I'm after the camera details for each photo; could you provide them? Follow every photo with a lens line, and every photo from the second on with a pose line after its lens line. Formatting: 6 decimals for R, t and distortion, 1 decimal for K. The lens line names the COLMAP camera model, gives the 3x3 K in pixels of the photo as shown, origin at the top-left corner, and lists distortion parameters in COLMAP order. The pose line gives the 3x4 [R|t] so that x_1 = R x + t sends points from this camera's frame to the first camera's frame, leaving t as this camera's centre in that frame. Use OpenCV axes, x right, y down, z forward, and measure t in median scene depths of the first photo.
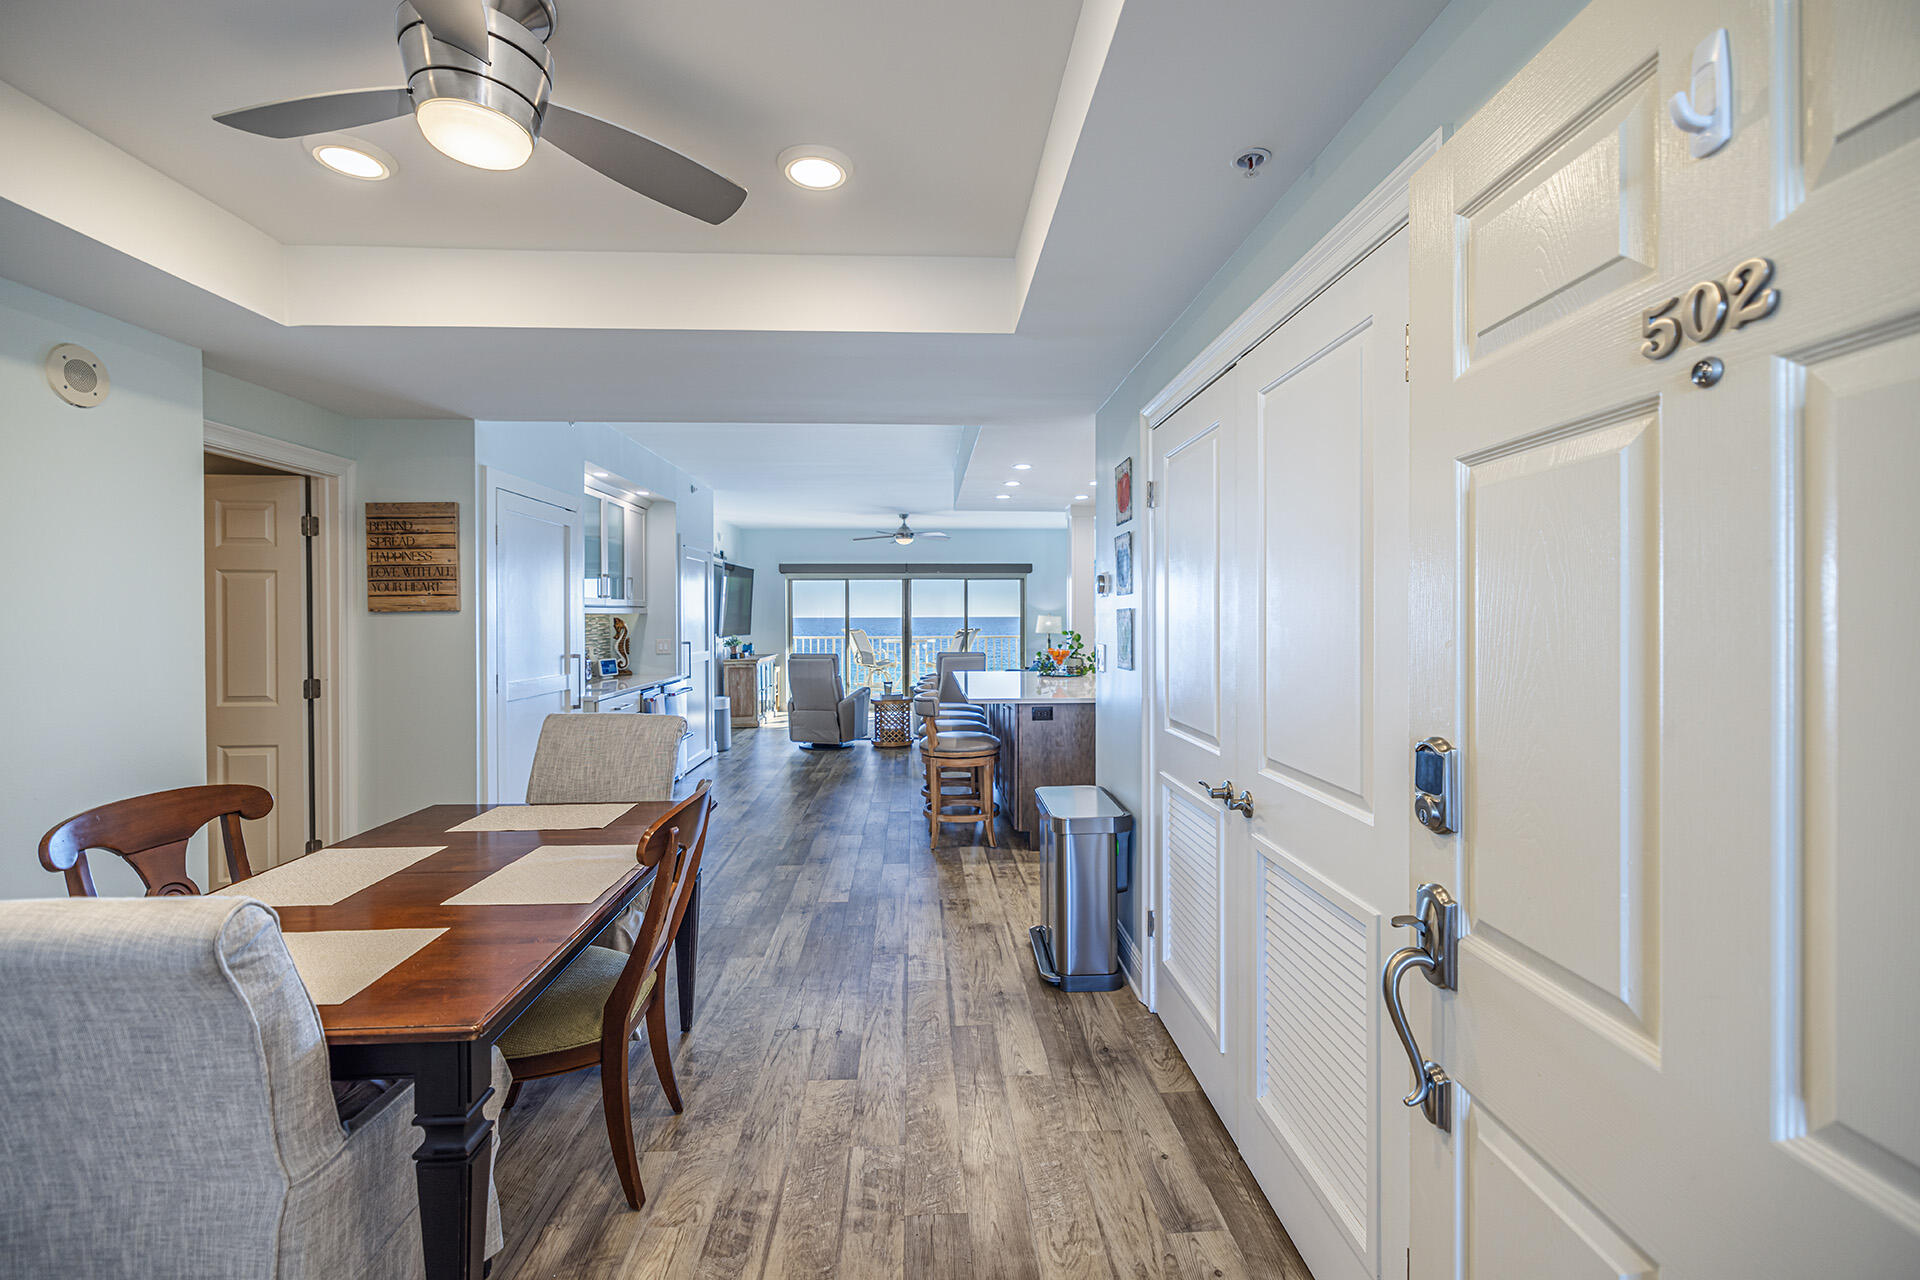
lens RADIAL K [[792.1, 0, 952.5], [0, 792.1, 617.3], [0, 0, 1]] dist [-0.000093, 0.000034]
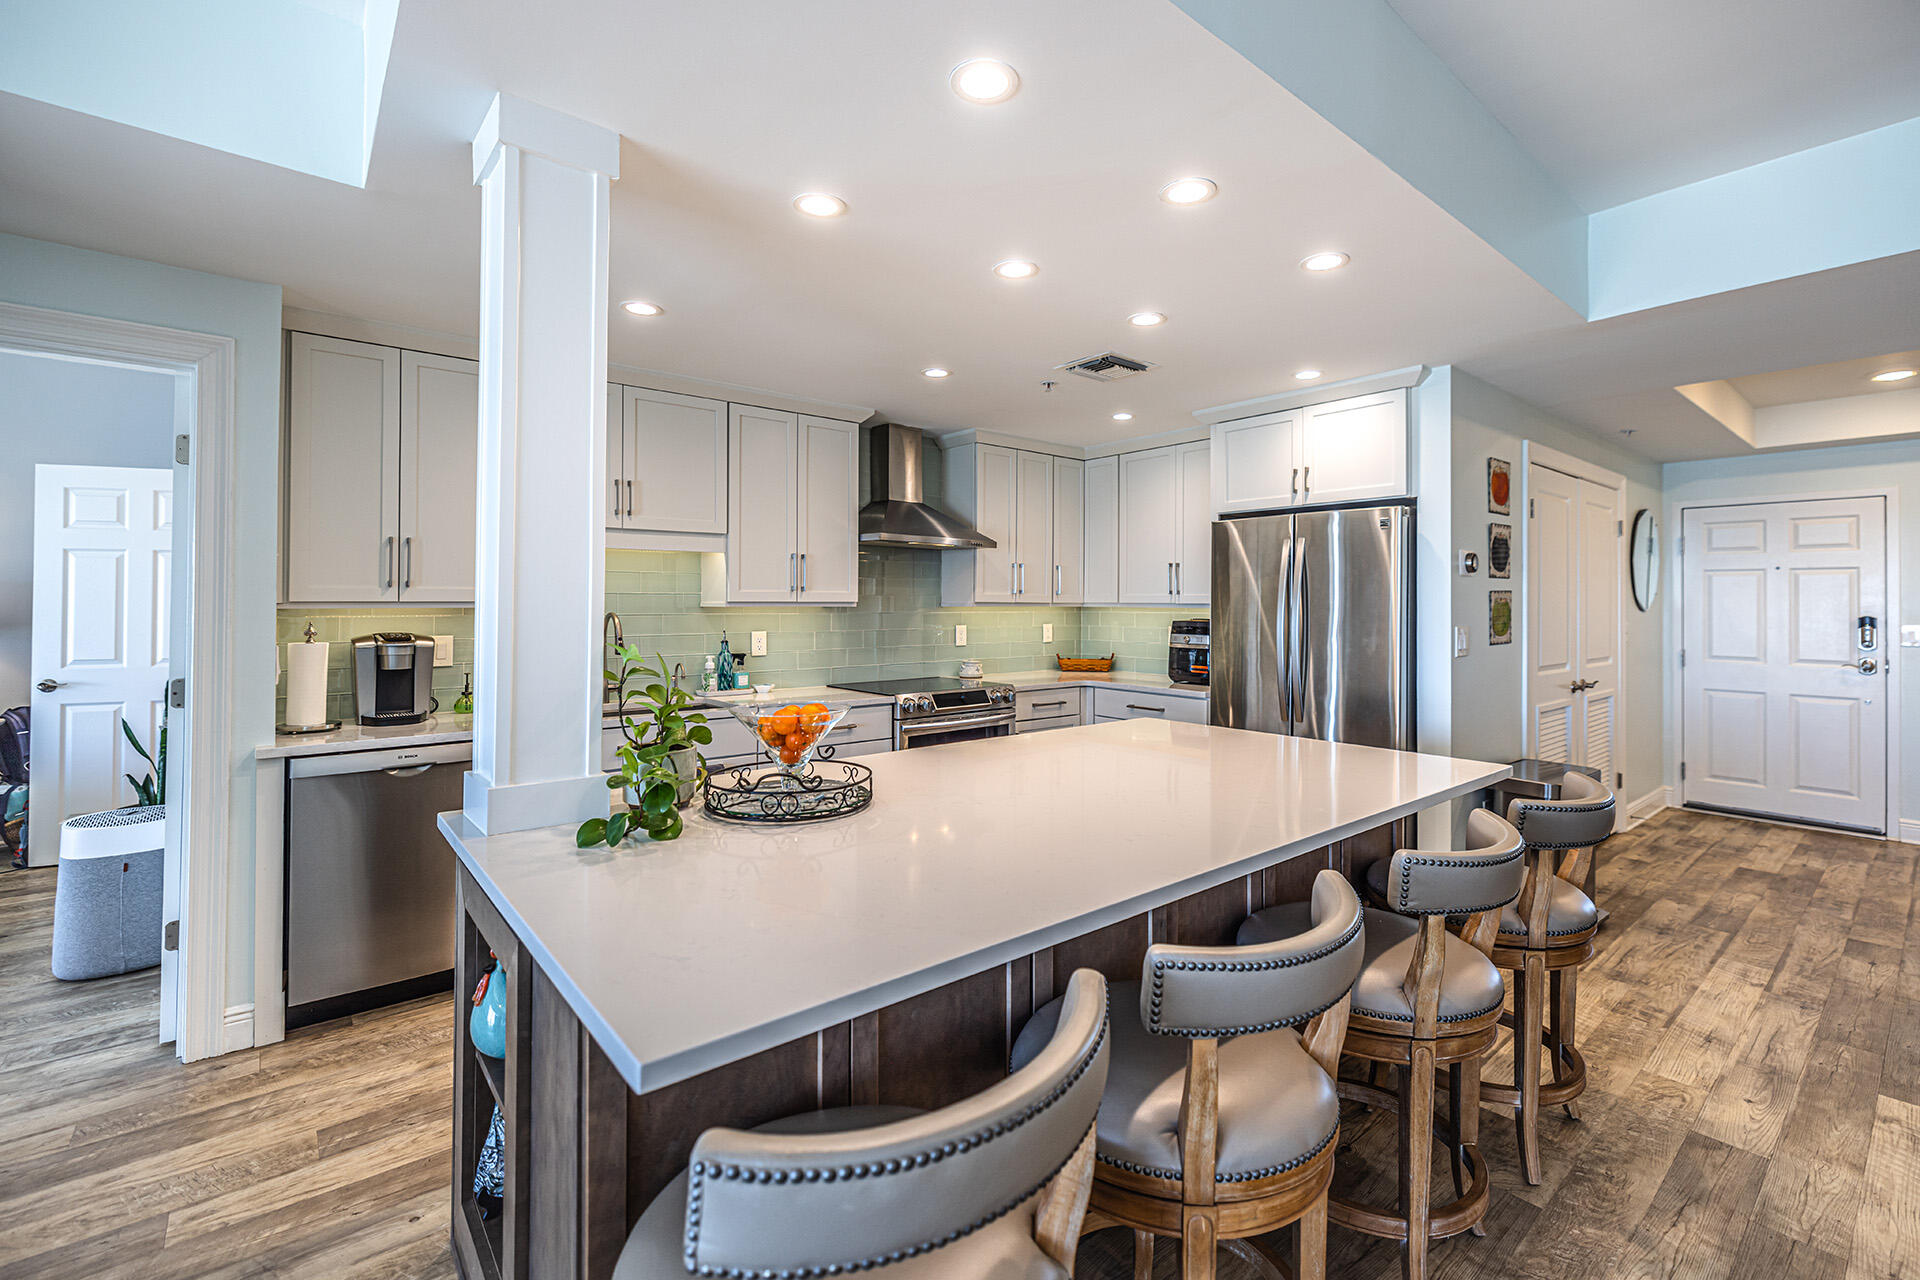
lens RADIAL K [[819.6, 0, 951.3], [0, 819.6, 603.7], [0, 0, 1]] dist [0.001507, 0.000376]
pose [[-0.590352, 0.001449, 0.807145, -0.223755], [-0.001067, 0.999996, -0.002576, 0.009259], [-0.807145, -0.002382, -0.590348, 1.958875]]
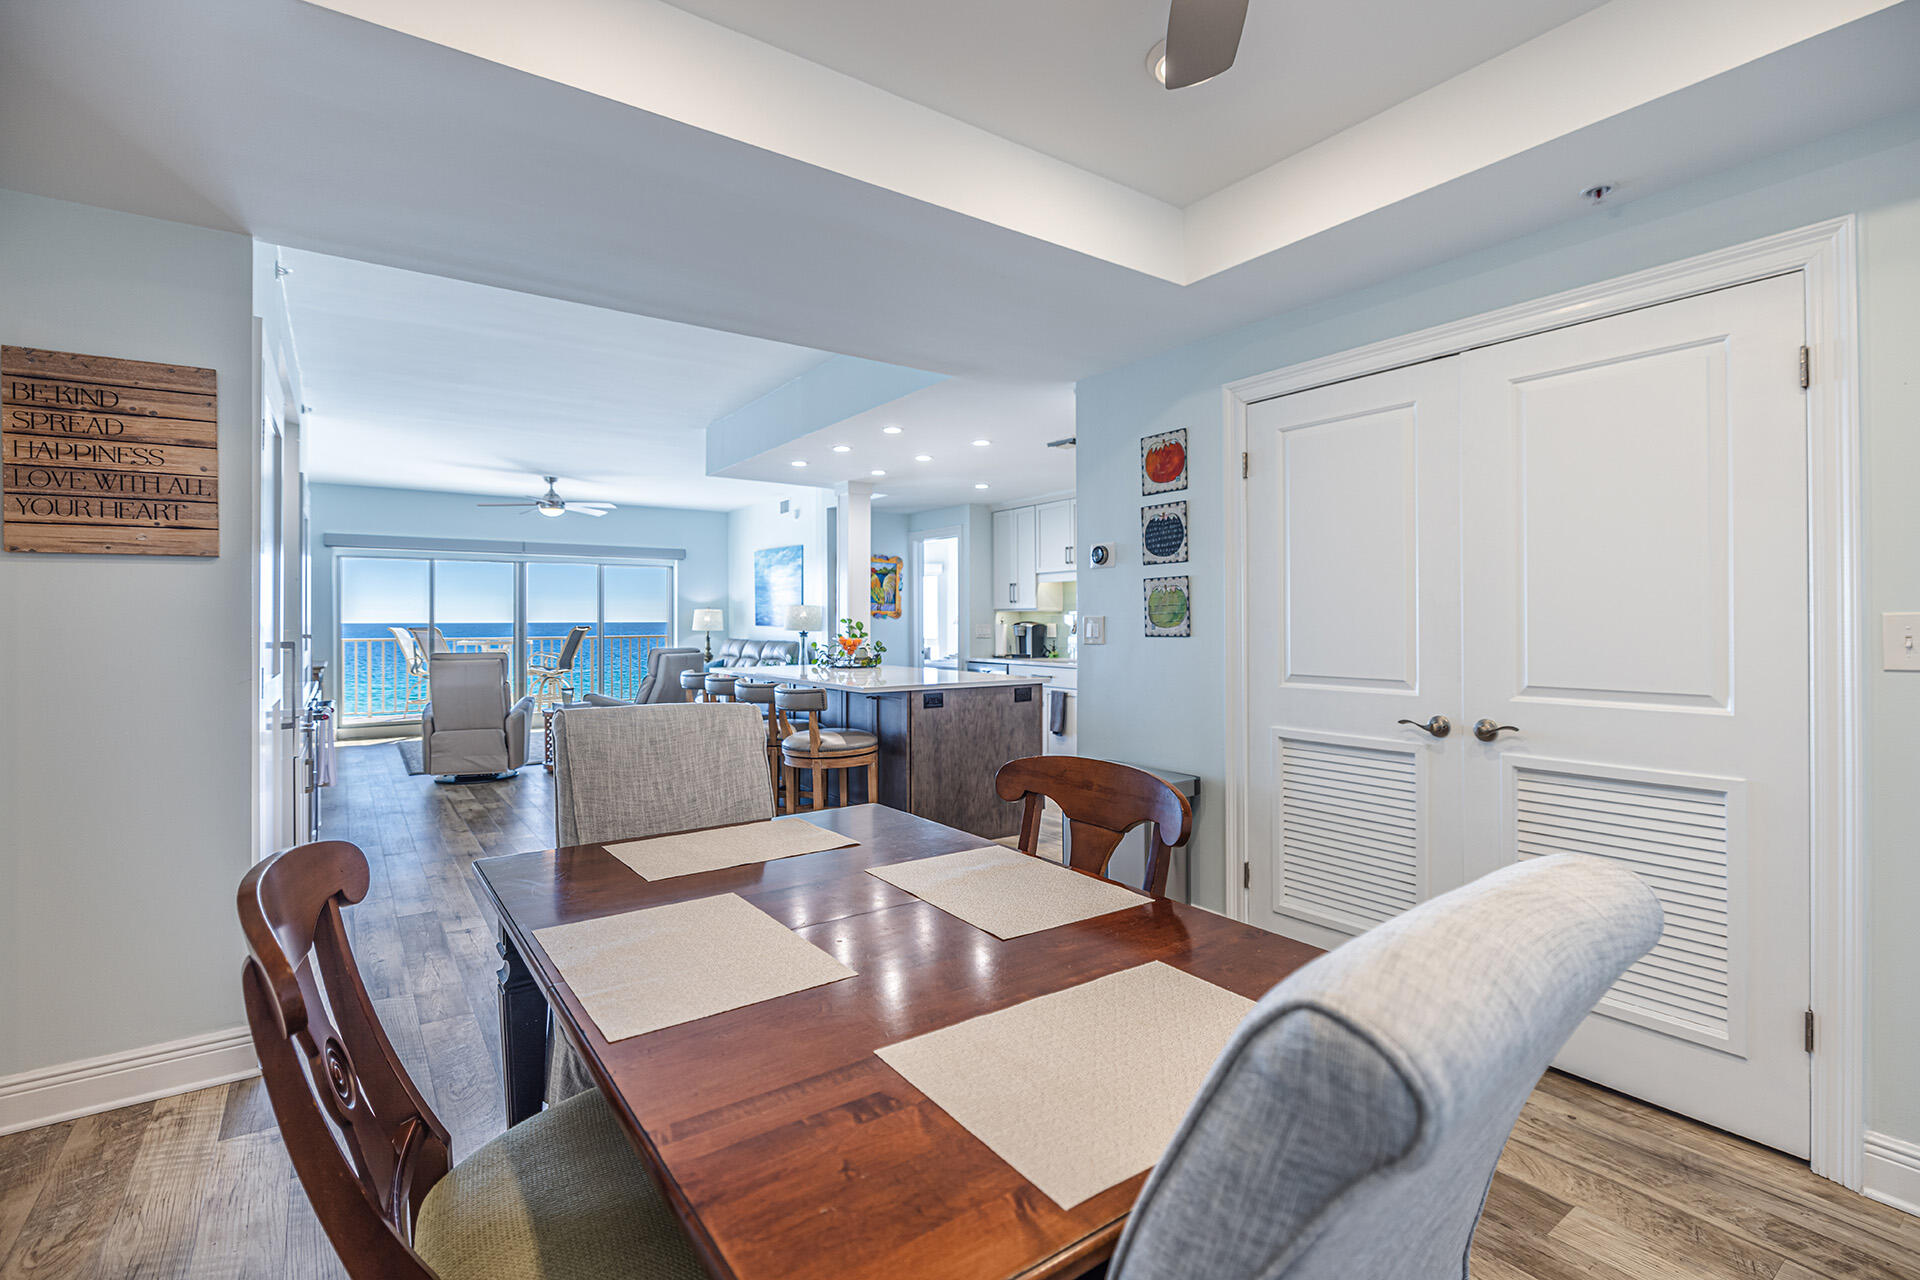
lens RADIAL K [[863.1, 0, 957.1], [0, 863.1, 612.1], [0, 0, 1]] dist [-0.011238, 0.000078]
pose [[0.840964, 0.007201, 0.541043, -0.510298], [-0.000137, 0.999914, -0.013096, 0.040785], [-0.541090, 0.010939, 0.840893, 0.180507]]
